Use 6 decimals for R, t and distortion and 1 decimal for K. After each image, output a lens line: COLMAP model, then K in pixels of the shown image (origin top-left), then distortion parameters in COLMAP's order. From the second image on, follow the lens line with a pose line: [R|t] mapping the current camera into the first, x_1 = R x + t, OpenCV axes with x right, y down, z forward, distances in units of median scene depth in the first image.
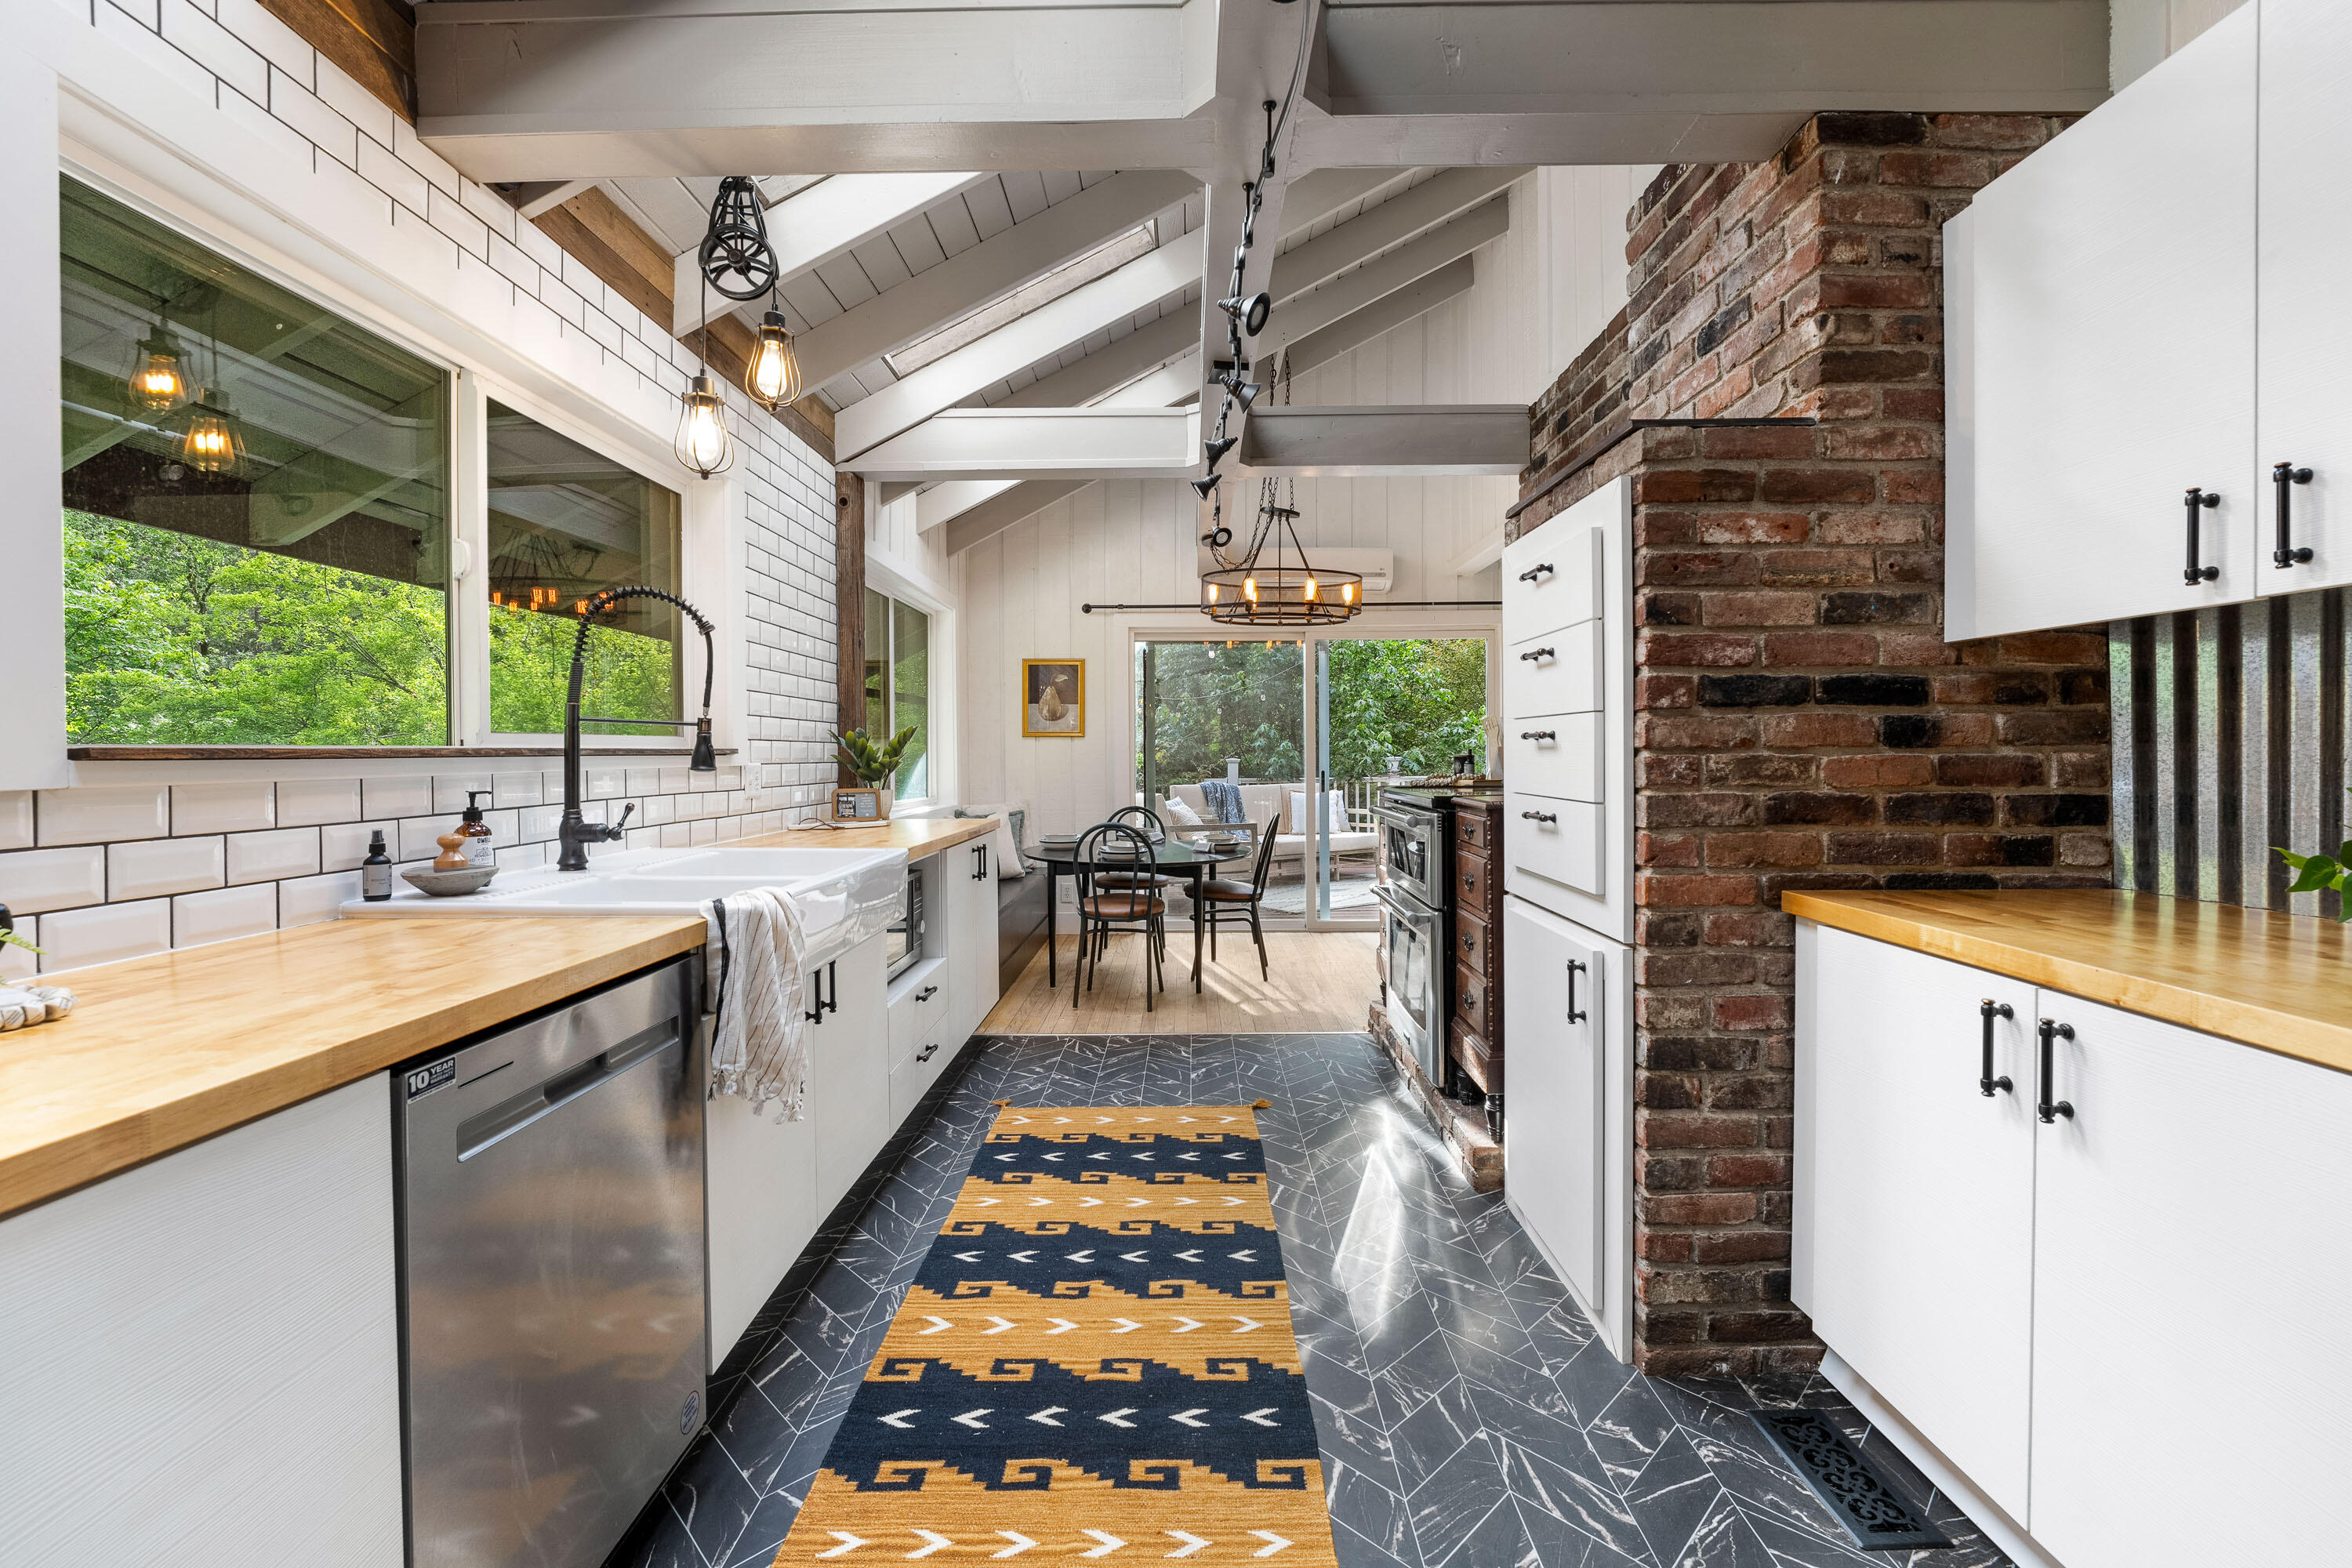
lens RADIAL K [[957.0, 0, 1182.5], [0, 957.0, 760.6], [0, 0, 1]] dist [-0.018613, 0.001296]
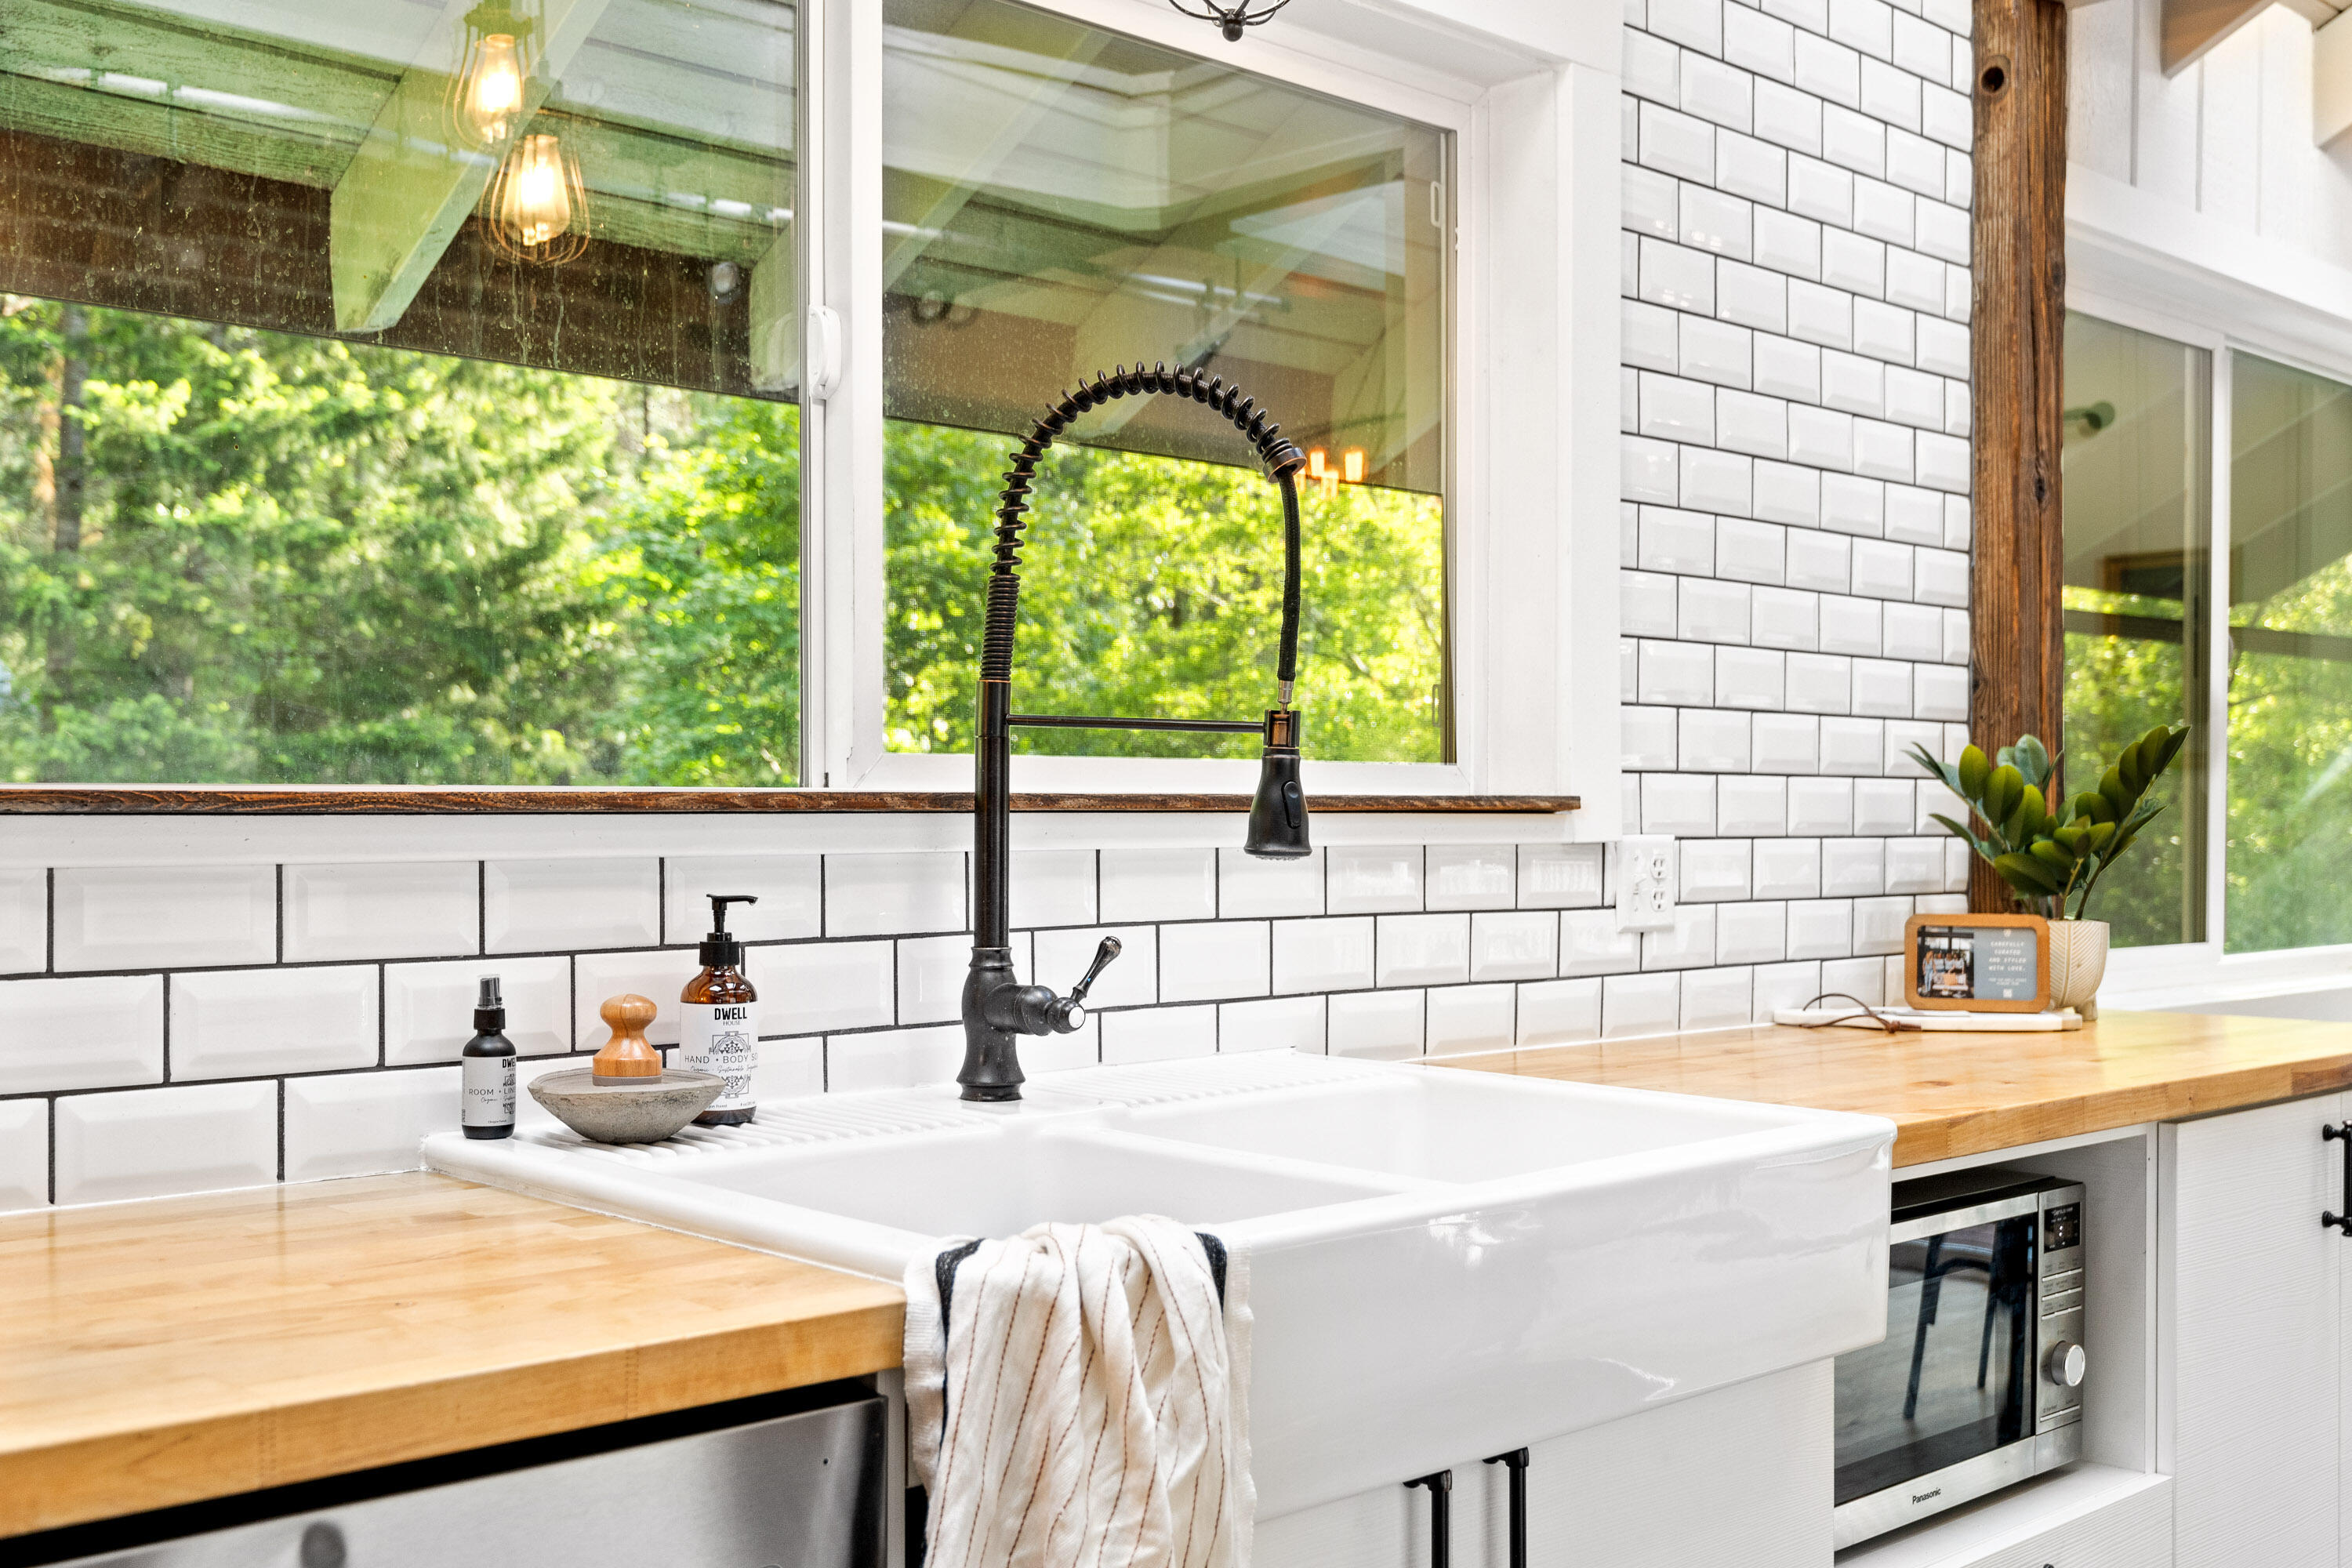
lens RADIAL K [[2389.0, 0, 1182.4], [0, 2389.0, 829.9], [0, 0, 1]] dist [0.001634, 0.000000]
pose [[0.688284, 0.012141, -0.725340, 0.133765], [-0.011214, 0.999919, 0.006096, -0.004504], [0.725355, 0.003938, 0.688364, 0.360711]]
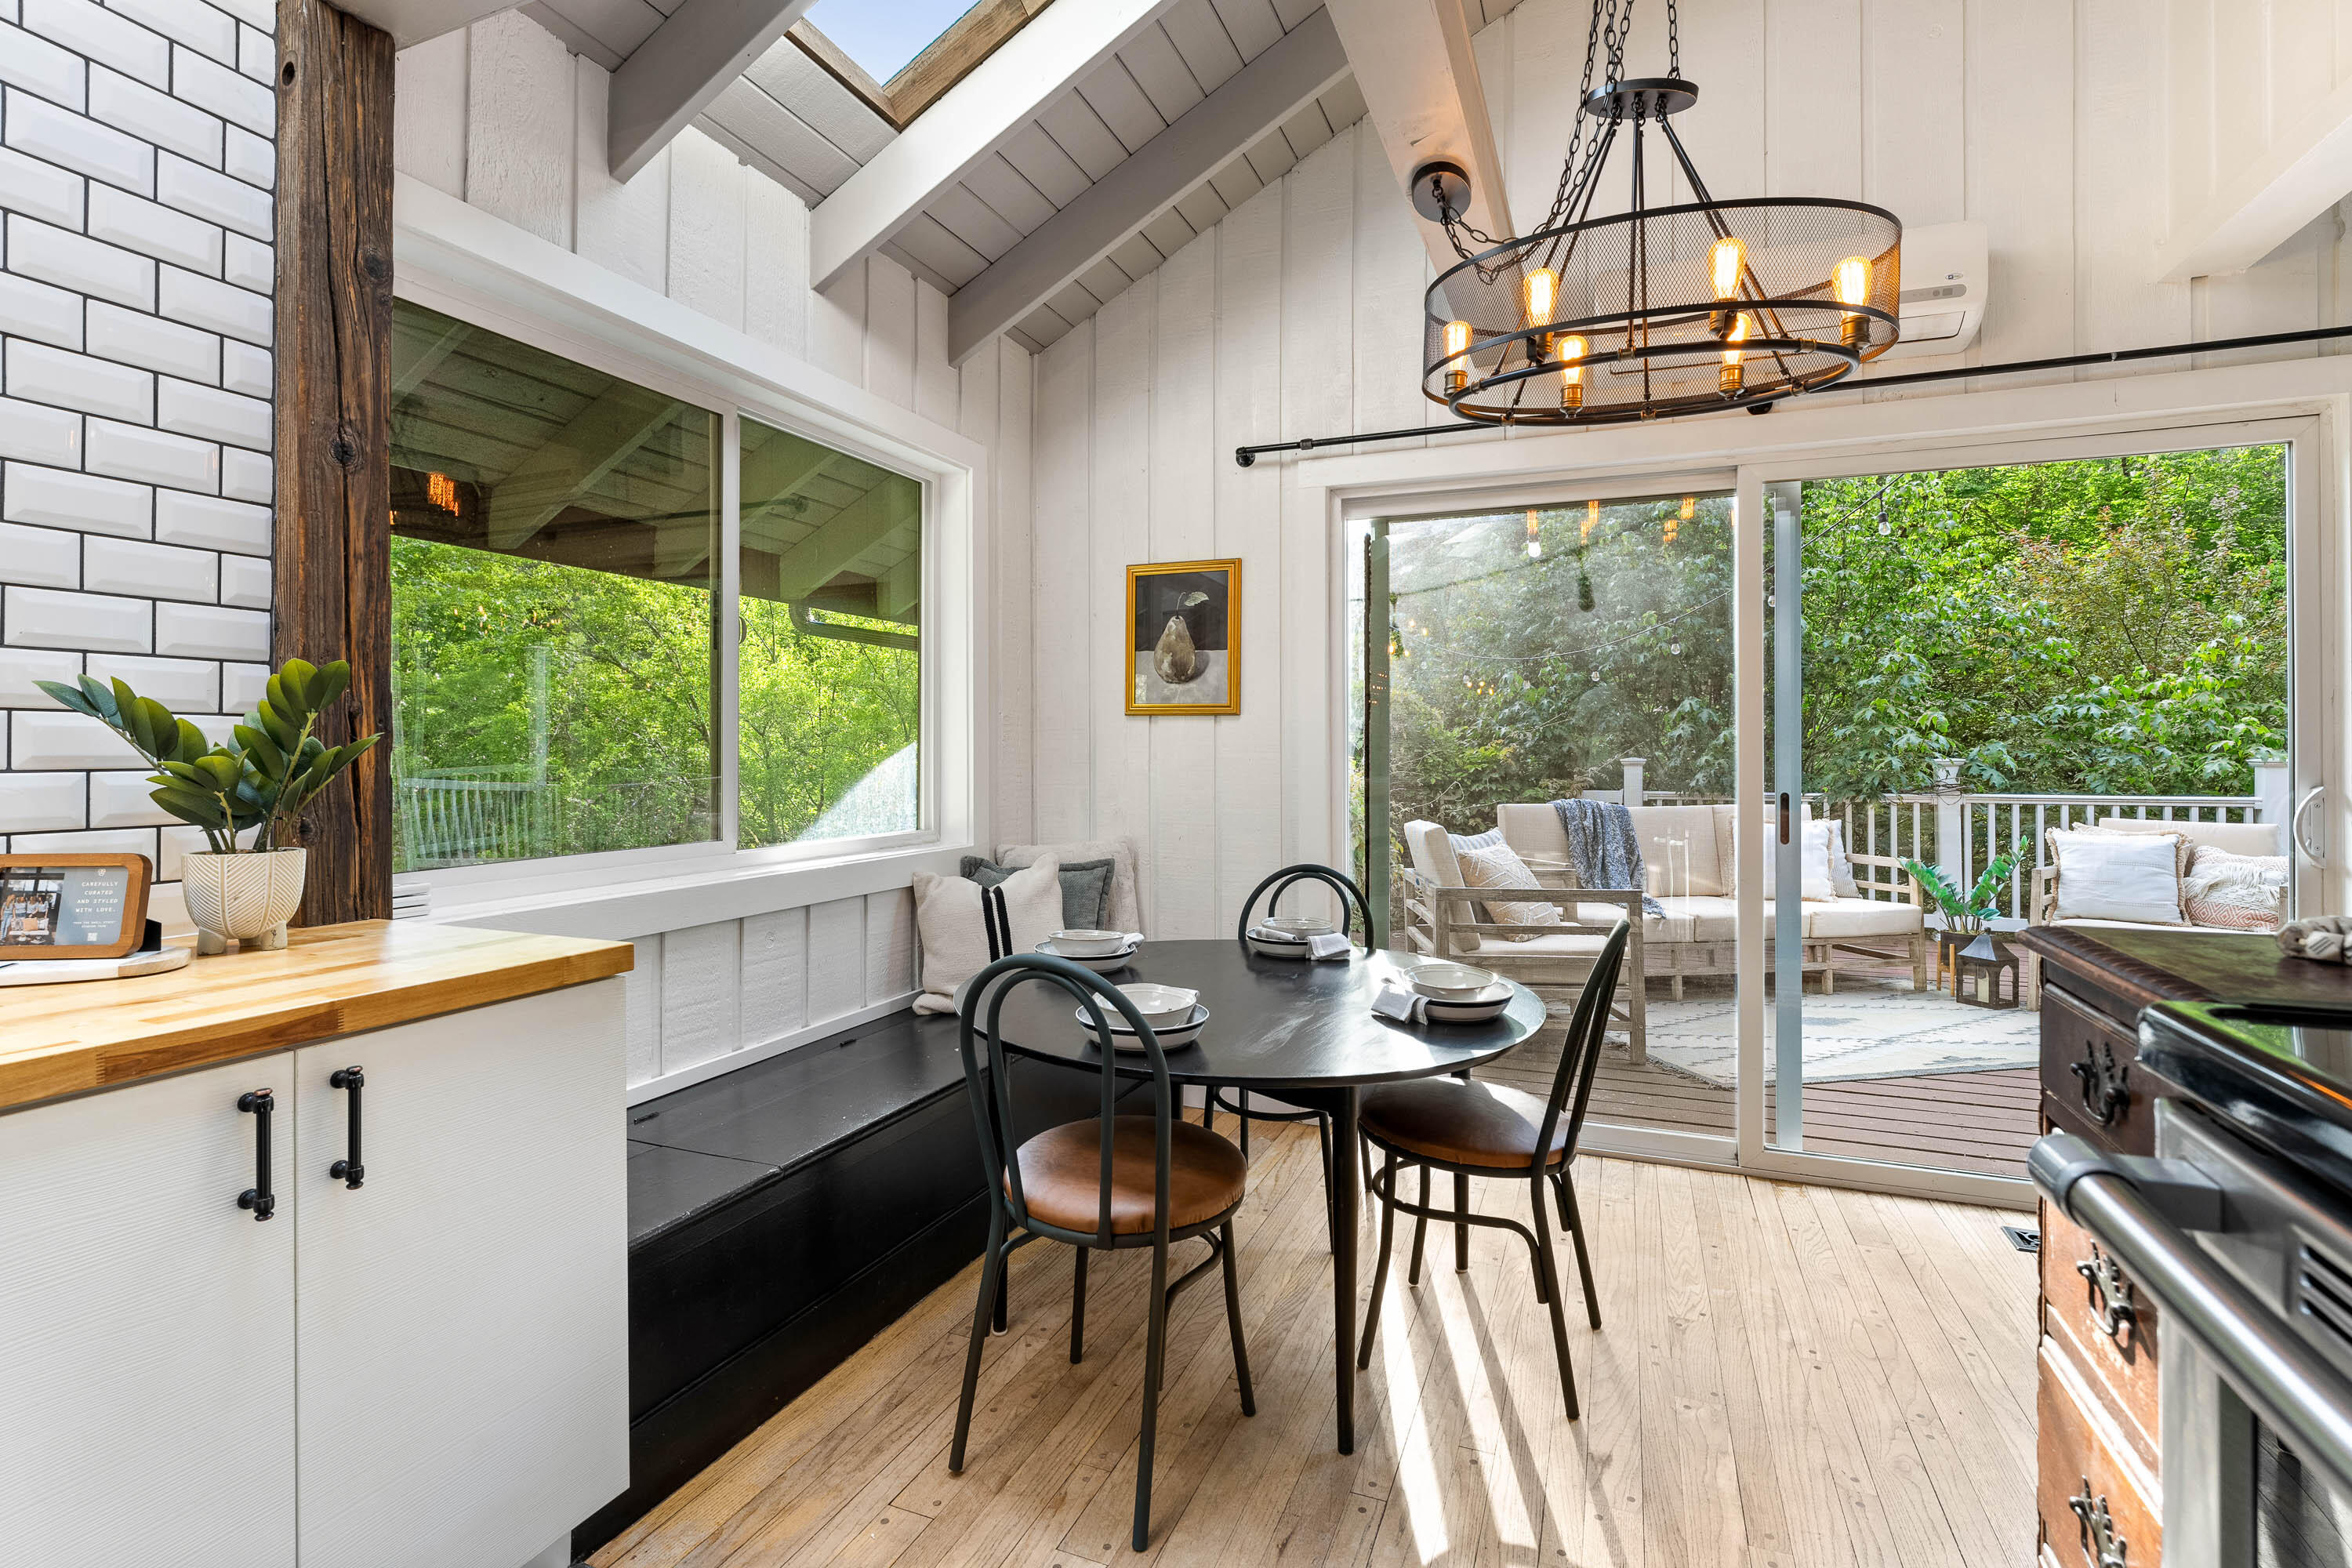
lens RADIAL K [[1112.8, 0, 1159.3], [0, 1112.8, 739.5], [0, 0, 1]] dist [-0.010235, 0.001953]
pose [[0.926023, 0.002275, -0.377460, 0.233834], [-0.008234, 0.999866, -0.014175, -0.011375], [0.377377, 0.016234, 0.925917, 1.357251]]
